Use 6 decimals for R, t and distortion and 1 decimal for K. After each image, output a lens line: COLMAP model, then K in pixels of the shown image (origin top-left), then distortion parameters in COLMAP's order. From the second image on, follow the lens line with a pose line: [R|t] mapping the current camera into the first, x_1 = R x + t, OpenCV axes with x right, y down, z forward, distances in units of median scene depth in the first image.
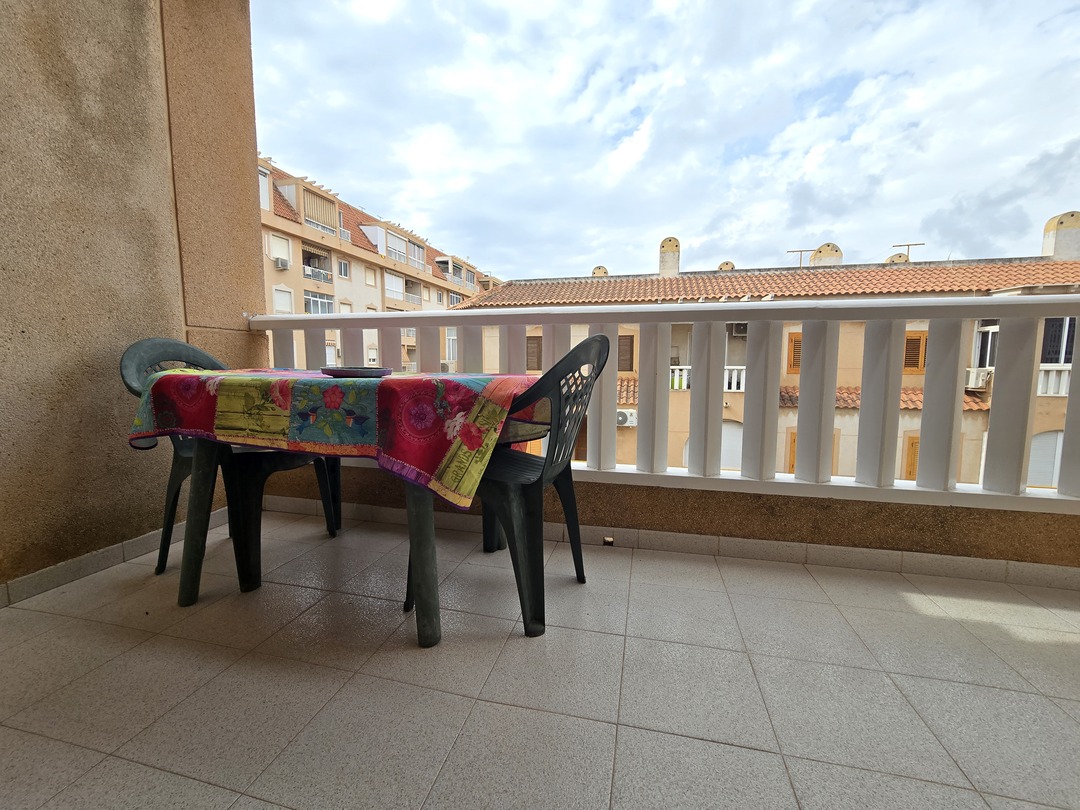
lens RADIAL K [[442.0, 0, 534.2], [0, 442.0, 406.2], [0, 0, 1]] dist [-0.003913, 0.000045]
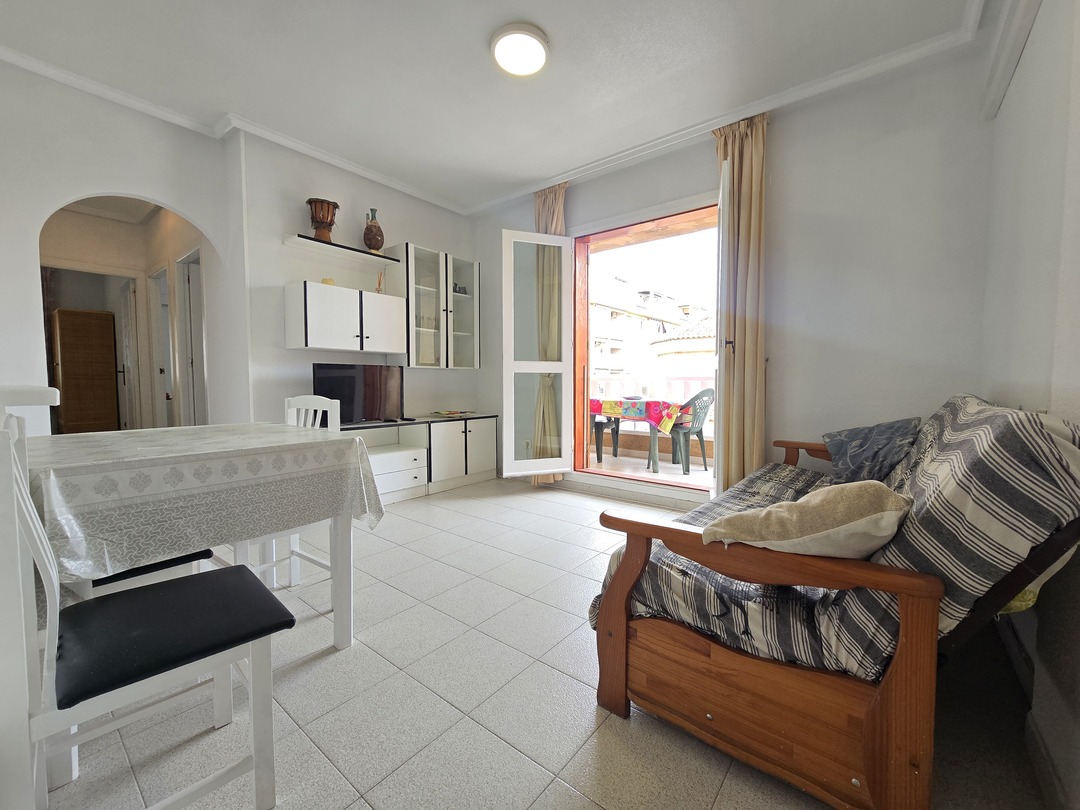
lens RADIAL K [[442.0, 0, 547.3], [0, 442.0, 405.8], [0, 0, 1]] dist [-0.003913, 0.000045]
pose [[0.916791, 0.019645, -0.398883, 0.283235], [-0.039489, 0.998354, -0.041593, 0.124489], [0.397409, 0.053884, 0.916058, -1.995932]]
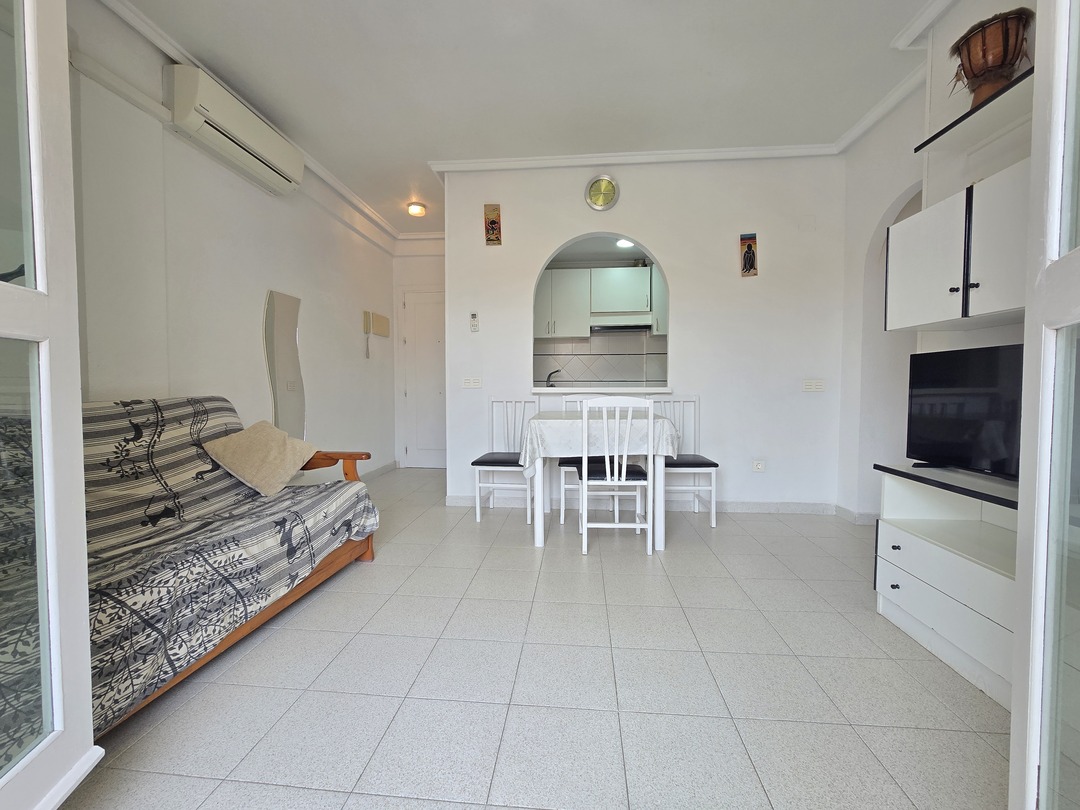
lens RADIAL K [[442.0, 0, 541.4], [0, 442.0, 404.9], [0, 0, 1]] dist [-0.003913, 0.000045]
pose [[-0.987975, 0.003576, -0.154571, -0.256746], [-0.018540, 0.989779, 0.141399, -0.100097], [0.153496, 0.142564, -0.977811, 0.200379]]
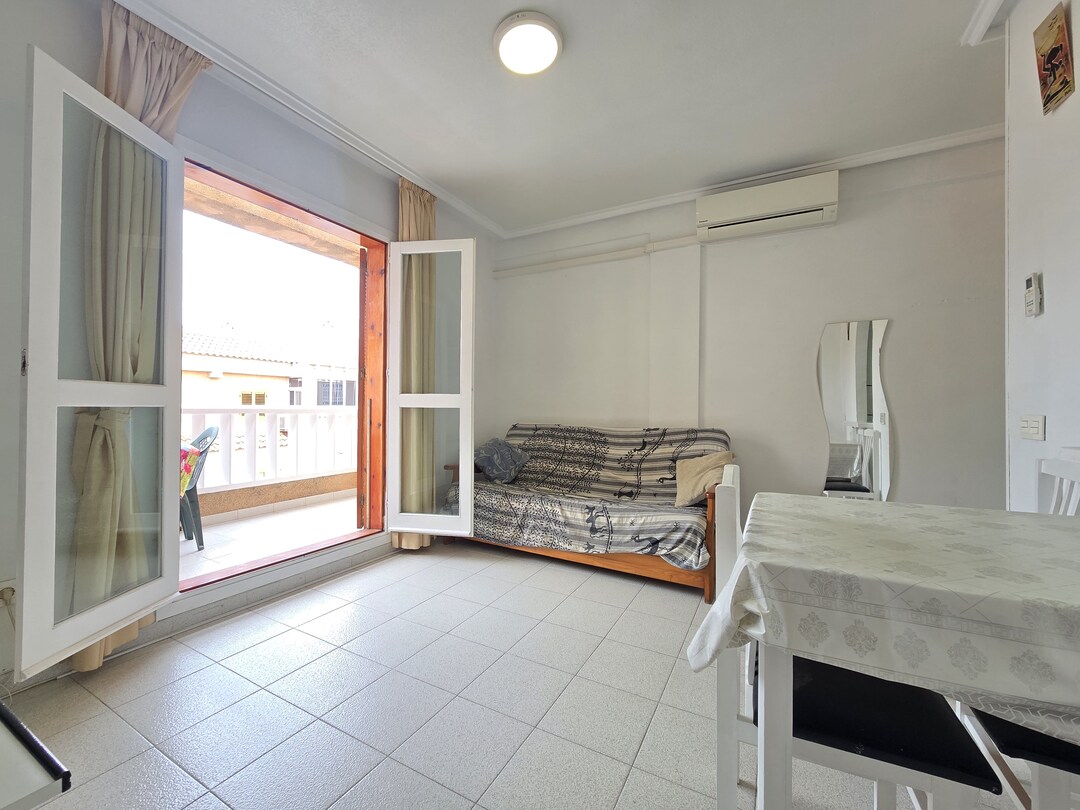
lens RADIAL K [[442.0, 0, 537.3], [0, 442.0, 404.9], [0, 0, 1]] dist [-0.003913, 0.000045]
pose [[0.249941, 0.004410, 0.968251, -1.422997], [0.092372, 0.995320, -0.028378, -0.024534], [-0.963845, 0.096532, 0.248364, -1.091105]]
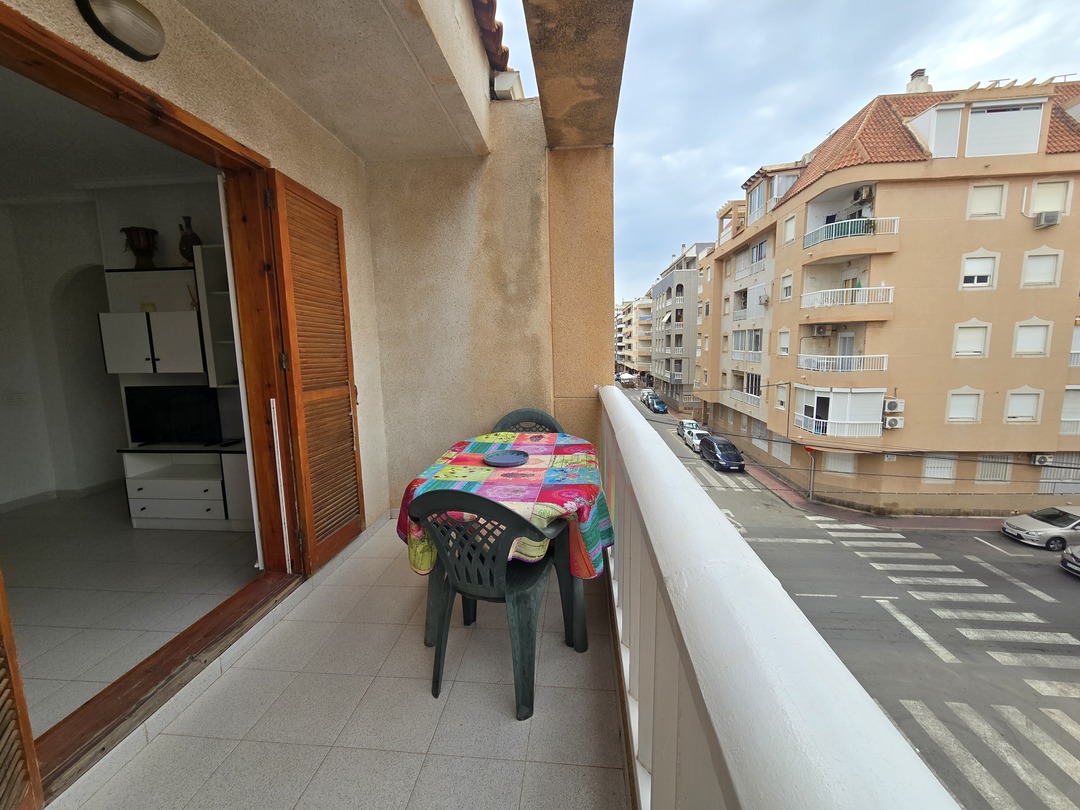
lens RADIAL K [[442.0, 0, 538.6], [0, 442.0, 404.1], [0, 0, 1]] dist [-0.003913, 0.000045]
pose [[0.155215, 0.124557, -0.979997, 0.916331], [-0.082854, 0.990166, 0.112727, -0.385738], [0.984400, 0.063700, 0.164009, 0.774154]]
